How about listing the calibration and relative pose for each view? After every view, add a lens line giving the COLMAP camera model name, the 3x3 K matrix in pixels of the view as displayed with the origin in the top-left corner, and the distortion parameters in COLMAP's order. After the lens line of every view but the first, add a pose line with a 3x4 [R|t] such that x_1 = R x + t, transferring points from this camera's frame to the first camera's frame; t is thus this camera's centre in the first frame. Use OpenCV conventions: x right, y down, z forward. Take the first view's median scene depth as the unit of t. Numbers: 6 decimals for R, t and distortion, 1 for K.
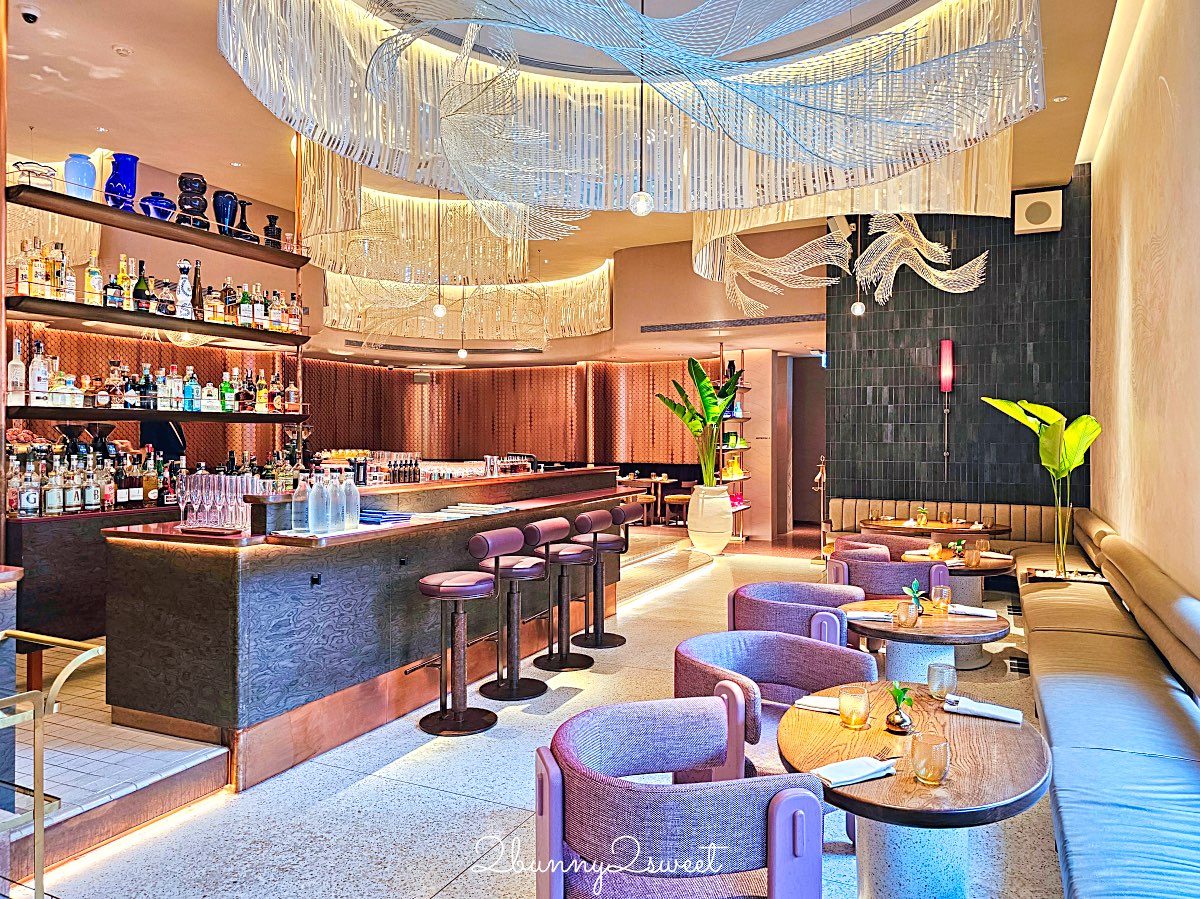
lens RADIAL K [[838.7, 0, 600.0], [0, 838.7, 449.5], [0, 0, 1]] dist [0.004962, -0.001159]
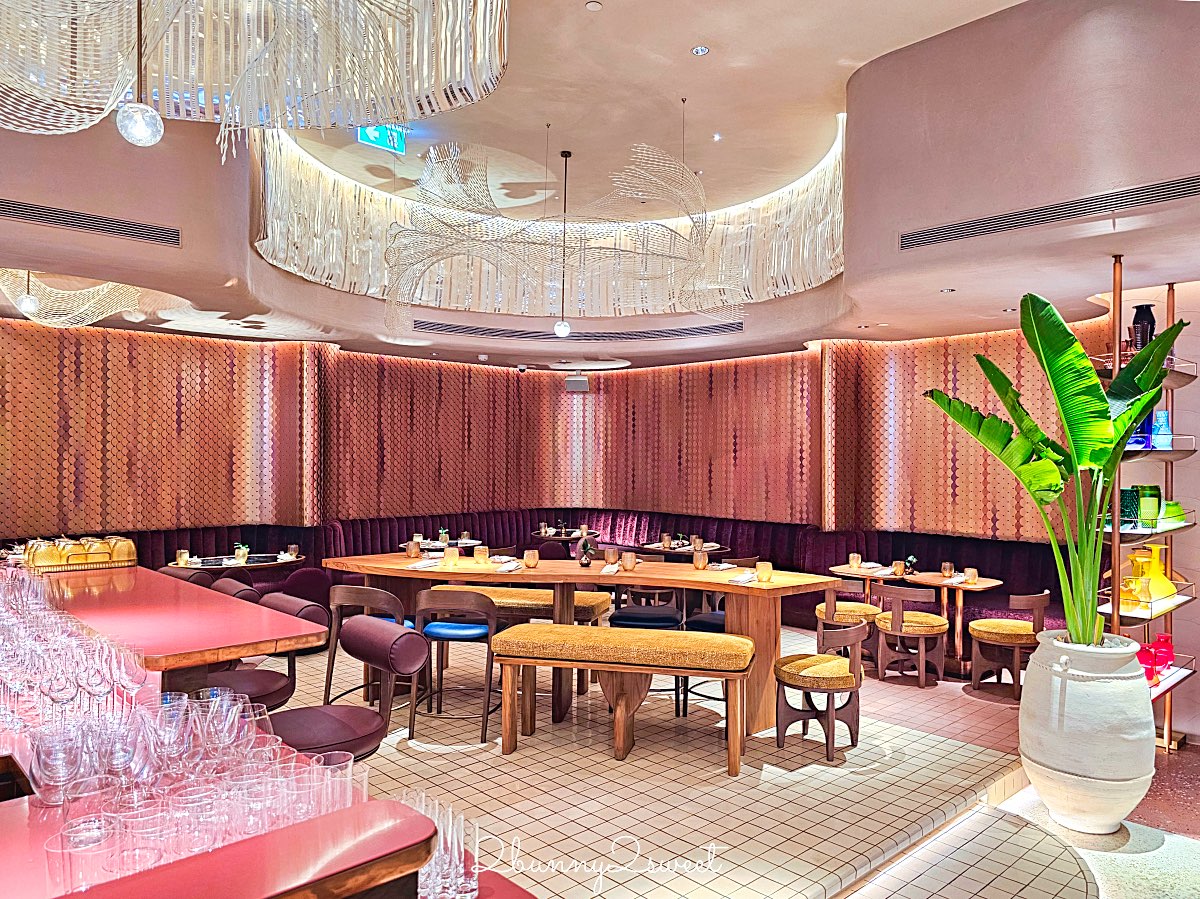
lens RADIAL K [[905.7, 0, 602.2], [0, 905.7, 462.6], [0, 0, 1]] dist [0.083194, -0.165874]
pose [[0.941344, 0.004013, -0.337426, 0.050272], [-0.007785, 0.999921, -0.009827, -0.020912], [0.337360, 0.011877, 0.941301, 0.412719]]
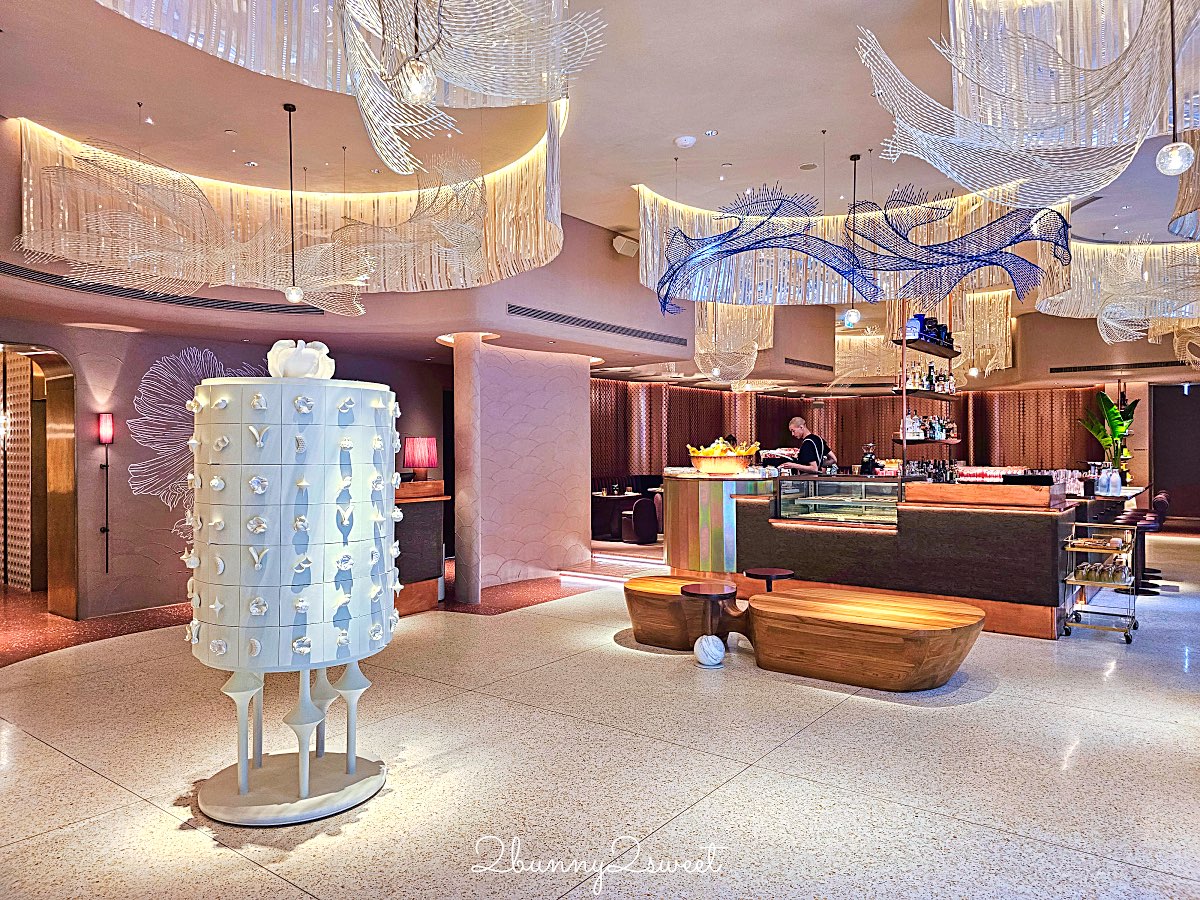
lens RADIAL K [[838.7, 0, 600.0], [0, 838.7, 450.0], [0, 0, 1]] dist [0.004962, -0.001159]
pose [[0.978087, -0.003705, -0.208162, -0.306792], [0.001247, 0.999928, -0.011934, 0.001254], [0.208191, 0.011413, 0.978022, -0.390021]]
